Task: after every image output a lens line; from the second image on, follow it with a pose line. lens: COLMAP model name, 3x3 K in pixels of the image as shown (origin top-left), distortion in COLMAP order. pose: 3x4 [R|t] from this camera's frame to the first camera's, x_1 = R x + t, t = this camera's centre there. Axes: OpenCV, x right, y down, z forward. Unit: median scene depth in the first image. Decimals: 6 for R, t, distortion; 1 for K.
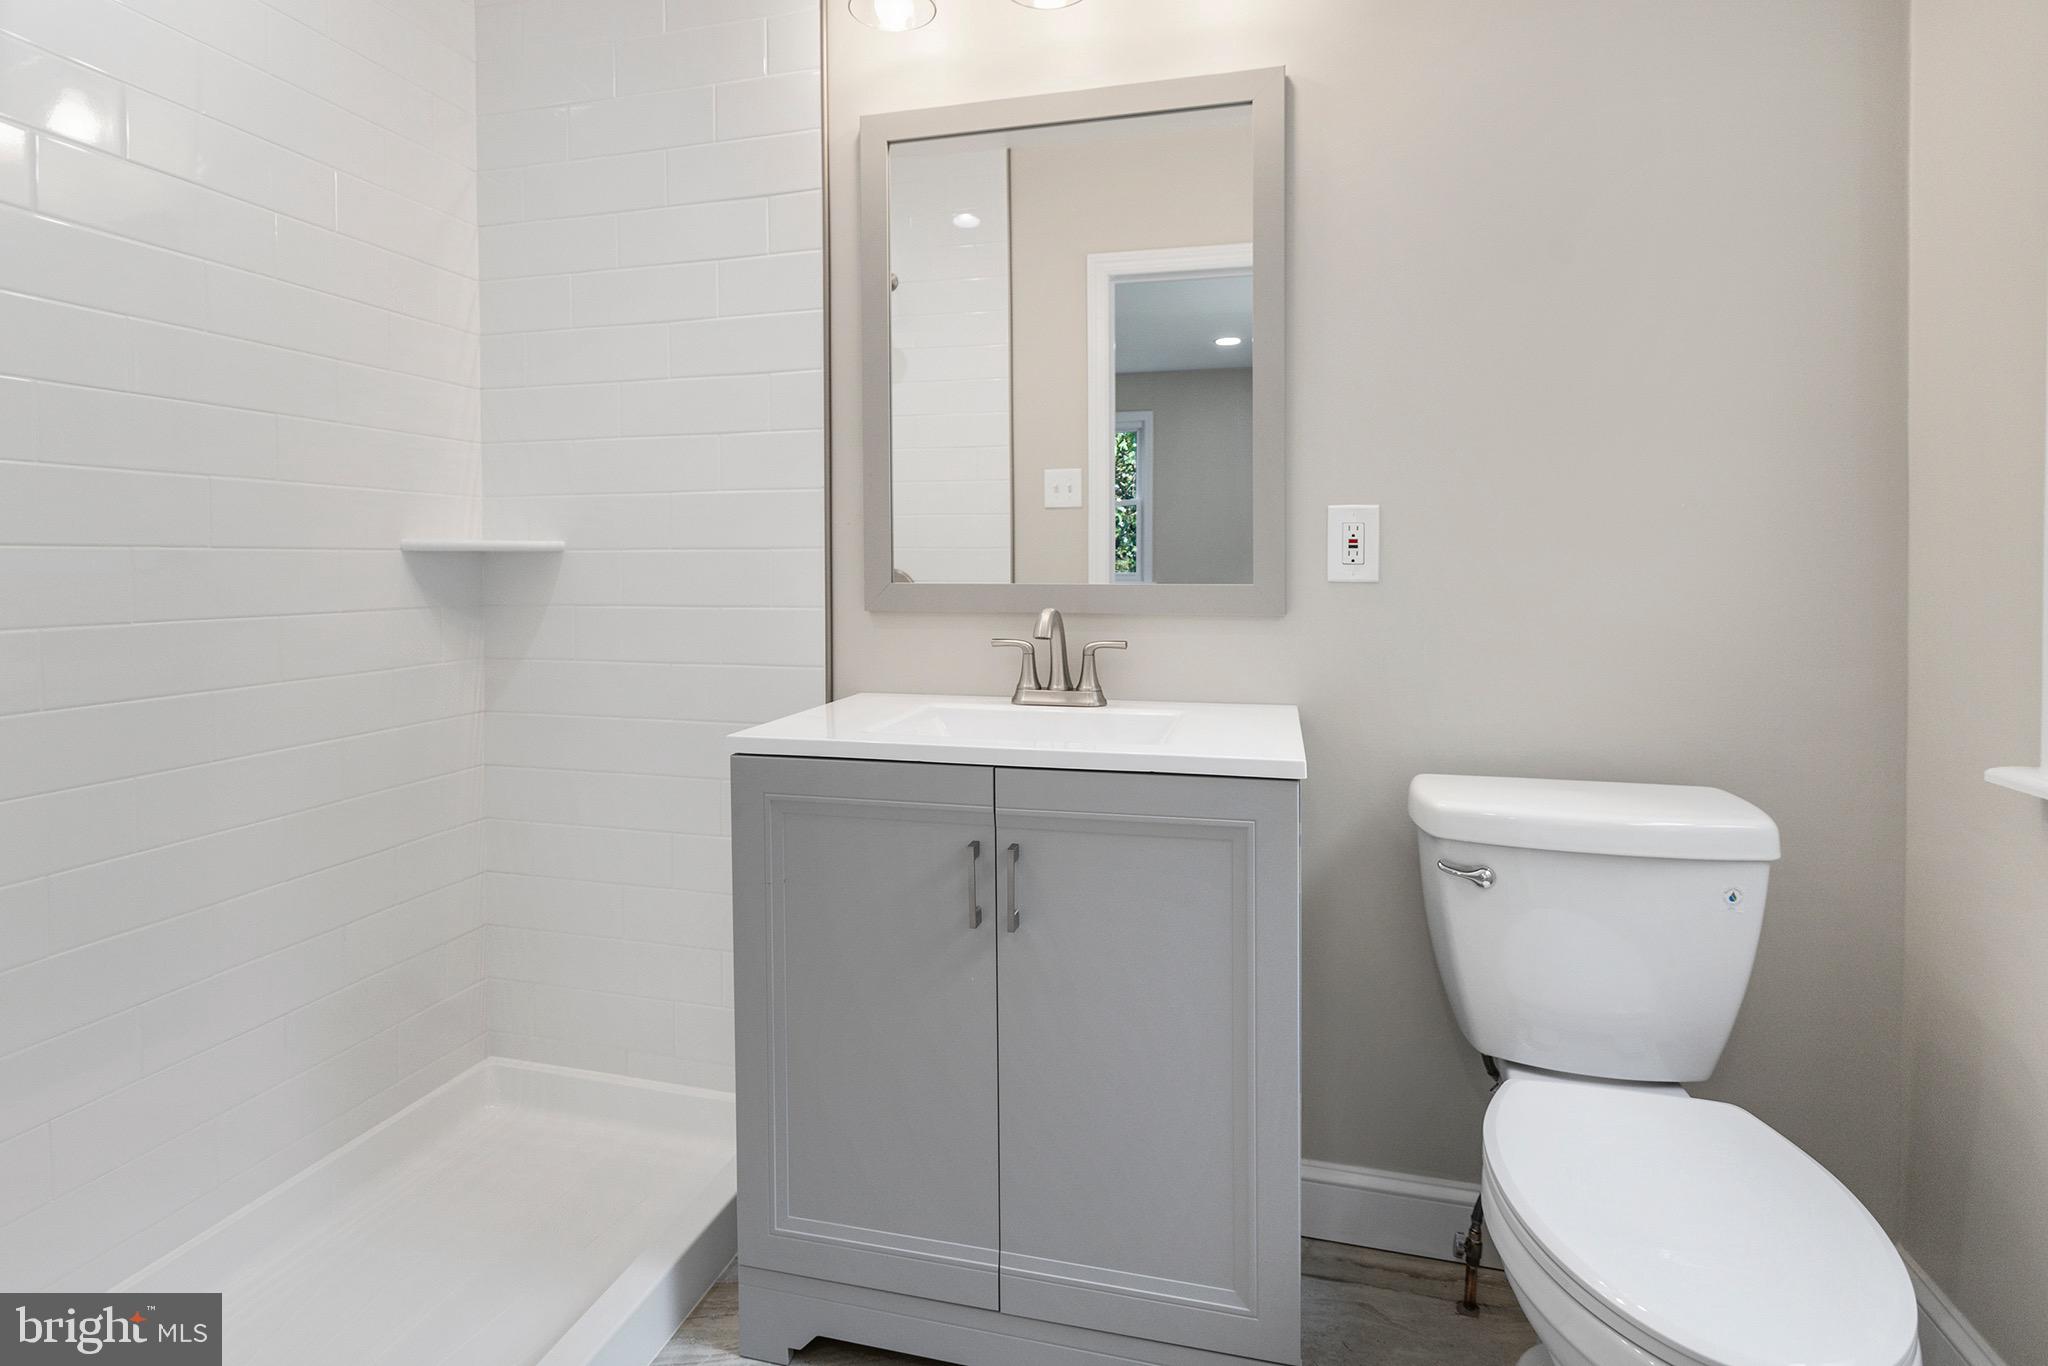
lens RADIAL K [[1029.6, 0, 1024.2], [0, 1029.6, 646.0], [0, 0, 1]] dist [0.002684, 0.000176]
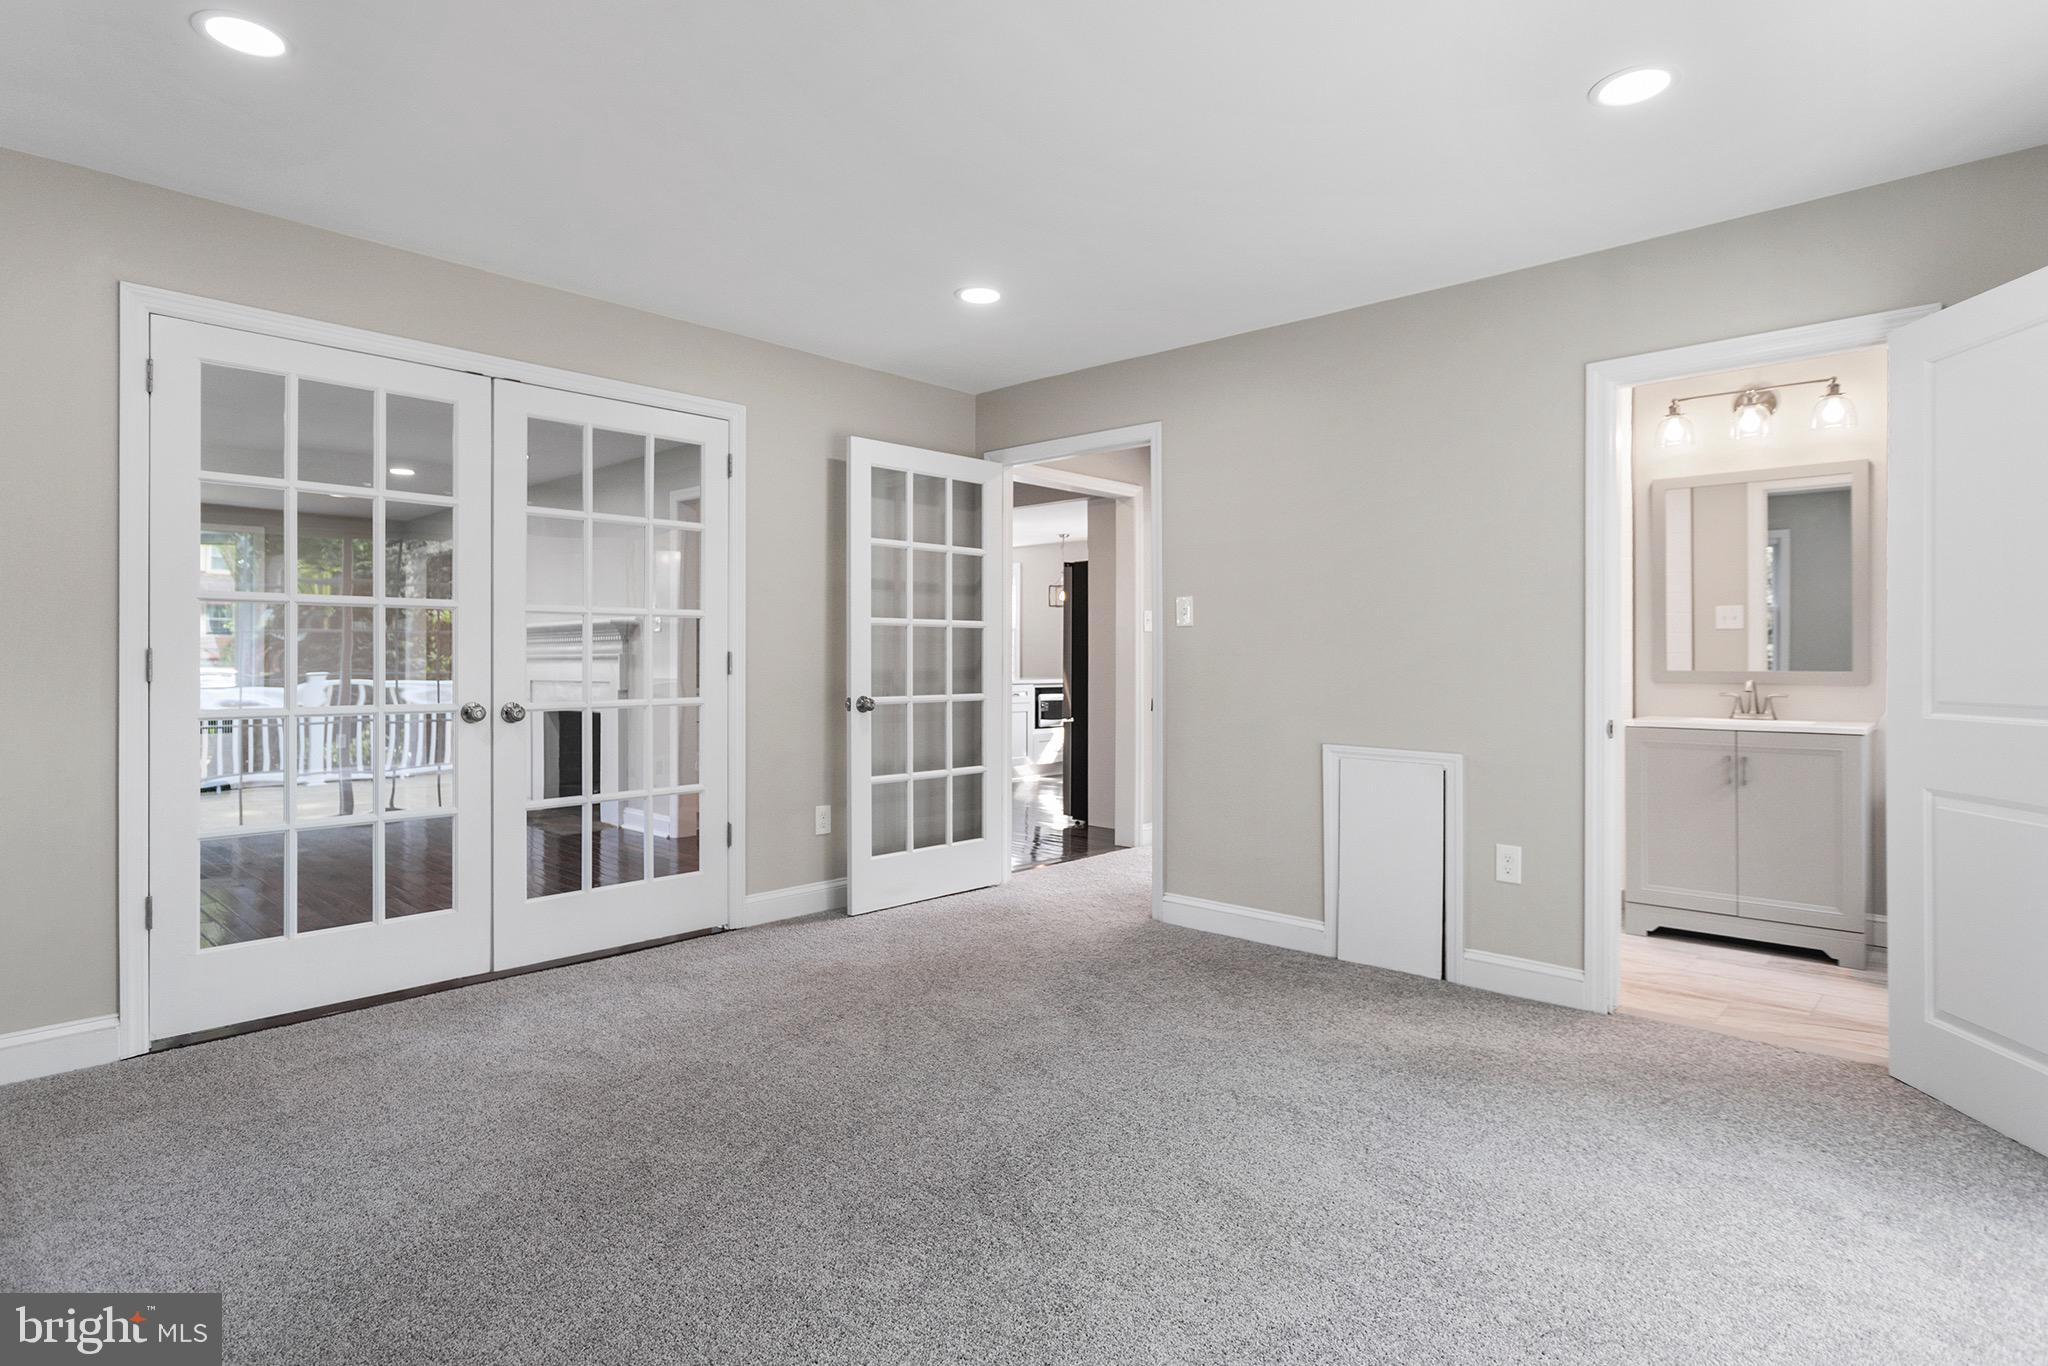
lens RADIAL K [[1081.7, 0, 1024.0], [0, 1081.7, 683.0], [0, 0, 1]] dist [0.011578, 0.000293]
pose [[0.887844, 0.014717, -0.459908, -0.327383], [-0.039549, 0.998231, -0.044405, 0.156853], [0.458441, 0.057613, 0.886855, -2.173827]]
